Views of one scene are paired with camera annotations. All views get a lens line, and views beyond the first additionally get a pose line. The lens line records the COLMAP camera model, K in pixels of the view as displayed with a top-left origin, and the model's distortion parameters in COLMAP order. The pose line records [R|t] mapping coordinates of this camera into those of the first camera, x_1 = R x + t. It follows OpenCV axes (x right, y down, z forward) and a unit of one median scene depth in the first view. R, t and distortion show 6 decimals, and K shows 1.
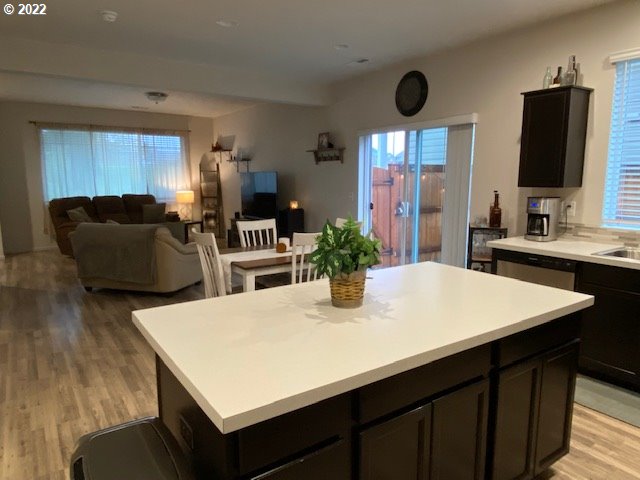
lens RADIAL K [[433.0, 0, 321.8], [0, 433.0, 241.2], [0, 0, 1]] dist [0.087427, -0.098651]
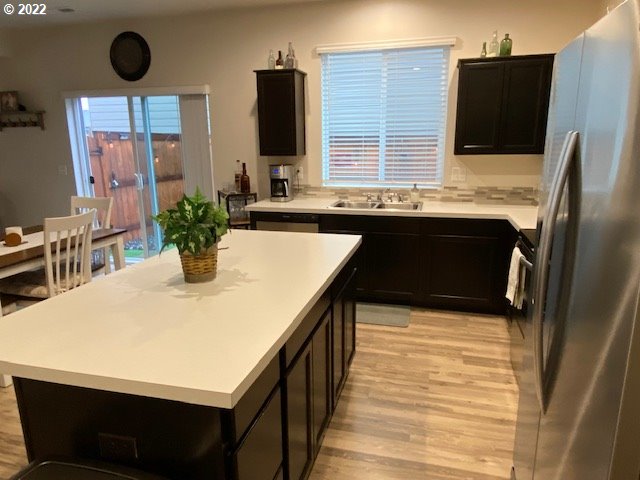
lens RADIAL K [[433.0, 0, 321.8], [0, 433.0, 241.2], [0, 0, 1]] dist [0.087427, -0.098651]
pose [[0.763158, -0.150191, 0.628516, -0.134835], [0.105192, 0.988516, 0.108491, -0.007568], [-0.637593, -0.016681, 0.770193, 0.016963]]
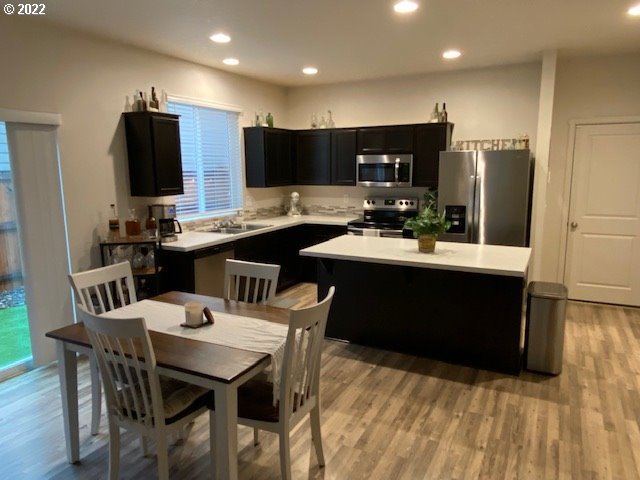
lens RADIAL K [[451.6, 0, 320.0], [0, 451.6, 240.0], [0, 0, 1]] dist [0.072680, -0.093689]
pose [[-0.471332, -0.139621, 0.870834, -0.574838], [0.140596, 0.962868, 0.230473, -0.171035], [-0.870677, 0.231066, -0.434201, 0.884565]]
